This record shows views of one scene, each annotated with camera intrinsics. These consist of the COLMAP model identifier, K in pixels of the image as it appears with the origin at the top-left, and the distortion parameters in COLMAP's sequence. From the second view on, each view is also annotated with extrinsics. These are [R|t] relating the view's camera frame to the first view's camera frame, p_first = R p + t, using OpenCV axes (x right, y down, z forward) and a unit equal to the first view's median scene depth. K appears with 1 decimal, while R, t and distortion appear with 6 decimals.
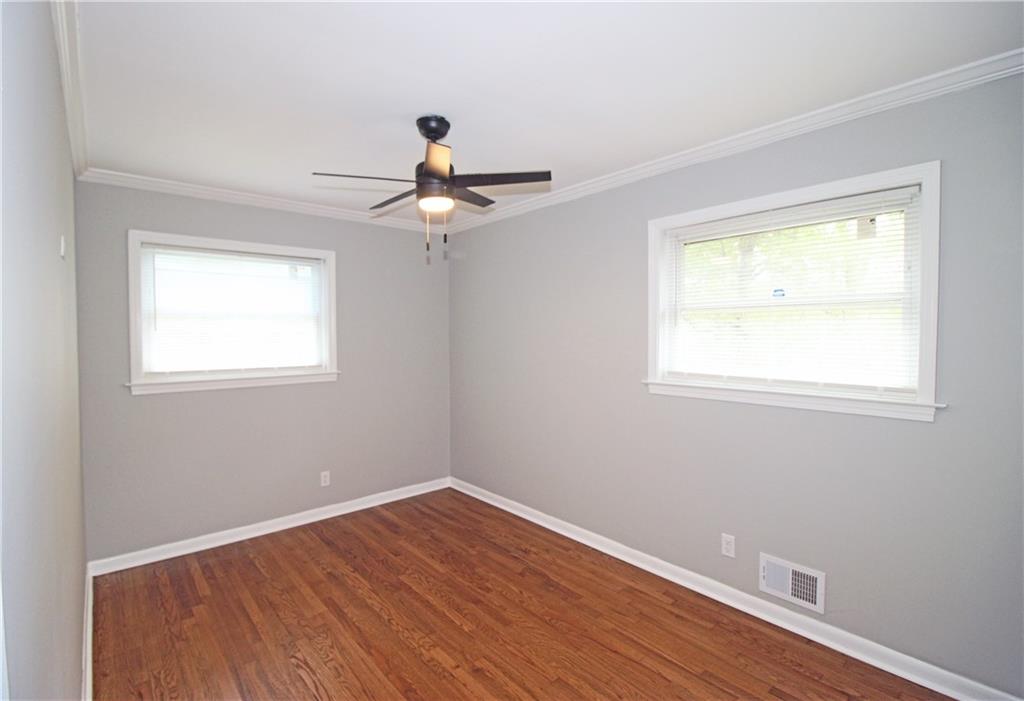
lens RADIAL K [[496.4, 0, 512.0], [0, 496.4, 350.5], [0, 0, 1]] dist [0.001112, 0.000154]
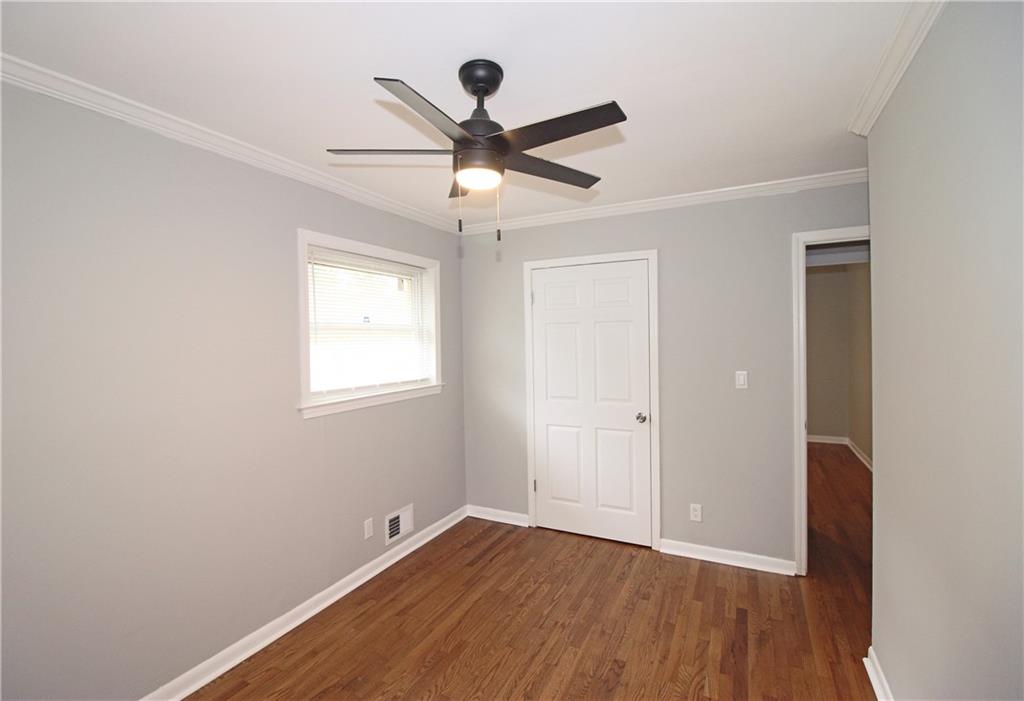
lens RADIAL K [[464.8, 0, 512.0], [0, 464.8, 350.5], [0, 0, 1]] dist [-0.004077, -0.000278]
pose [[-0.387561, -0.003479, 0.921838, -0.729679], [0.050716, 0.998398, 0.025090, -0.045077], [-0.920448, 0.056475, -0.386764, 1.101731]]
